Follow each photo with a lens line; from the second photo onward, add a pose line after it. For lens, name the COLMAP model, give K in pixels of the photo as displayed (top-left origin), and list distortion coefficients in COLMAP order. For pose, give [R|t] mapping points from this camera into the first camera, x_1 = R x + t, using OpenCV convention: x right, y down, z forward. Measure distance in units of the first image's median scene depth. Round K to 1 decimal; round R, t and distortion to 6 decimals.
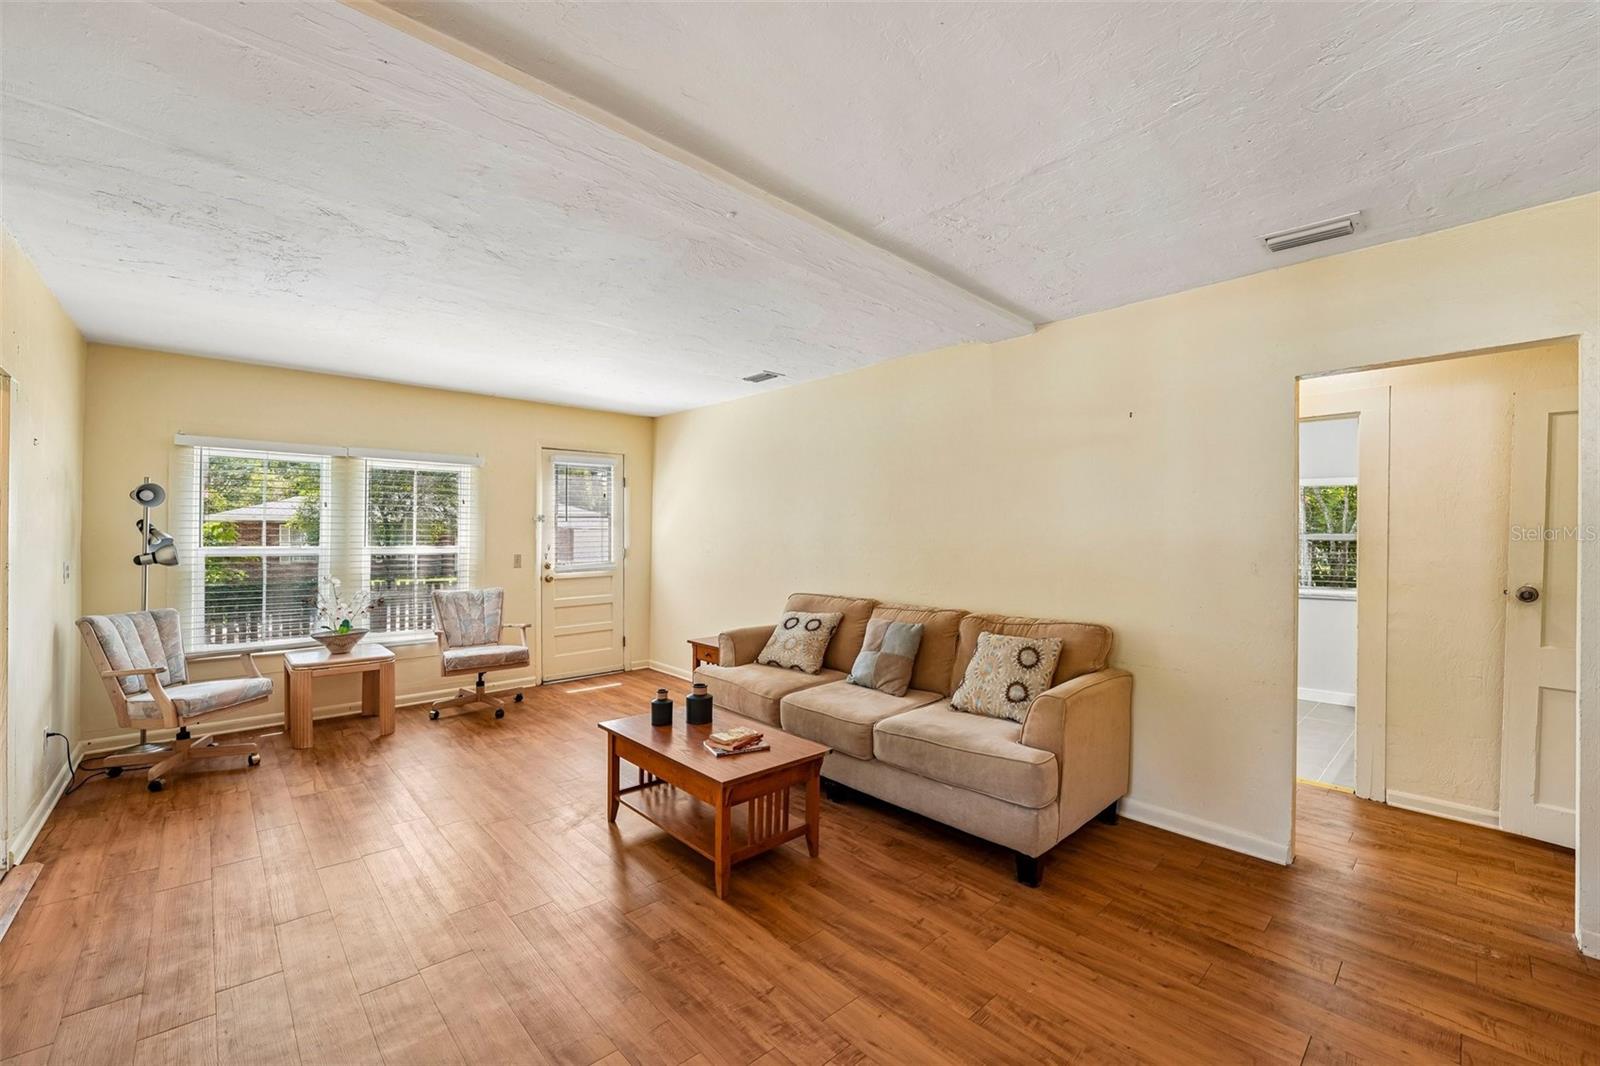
lens RADIAL K [[657.8, 0, 798.4], [0, 657.8, 533.7], [0, 0, 1]] dist [-0.026733, 0.004287]
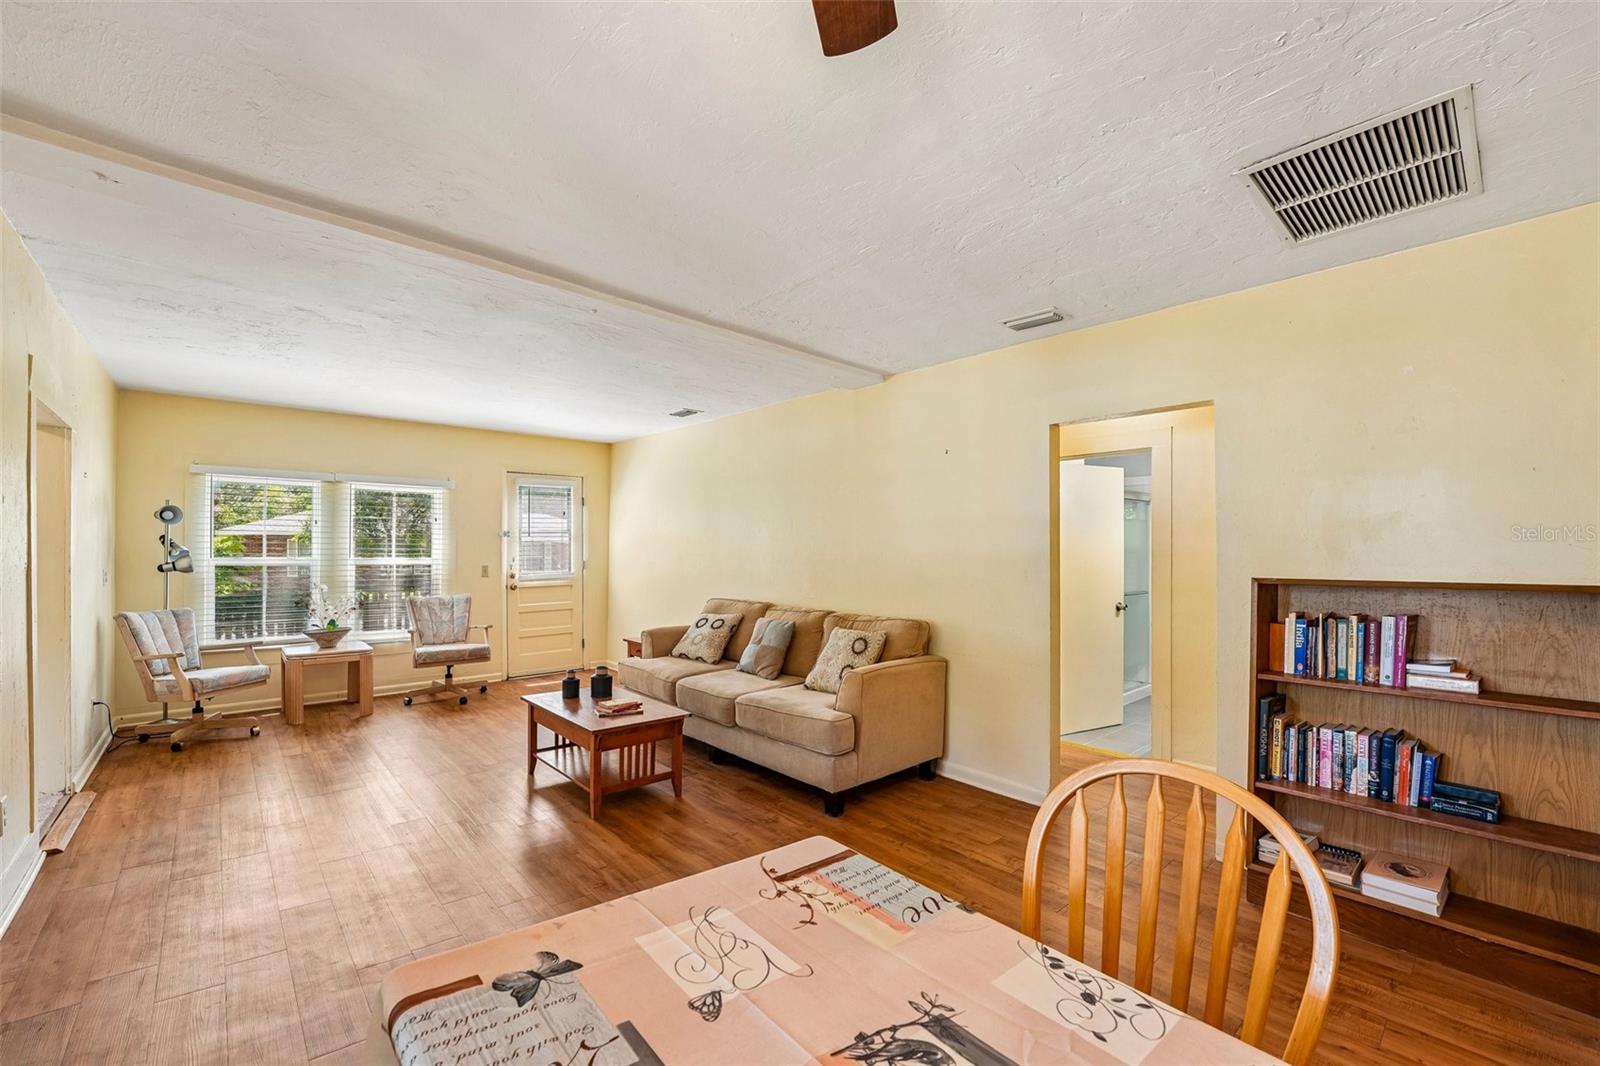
lens RADIAL K [[657.8, 0, 790.7], [0, 657.8, 553.2], [0, 0, 1]] dist [-0.026733, 0.004287]
pose [[0.999864, 0.002154, -0.016378, 0.216649], [-0.002037, 0.999972, 0.007192, 0.002318], [0.016393, -0.007157, 0.999840, -0.233452]]
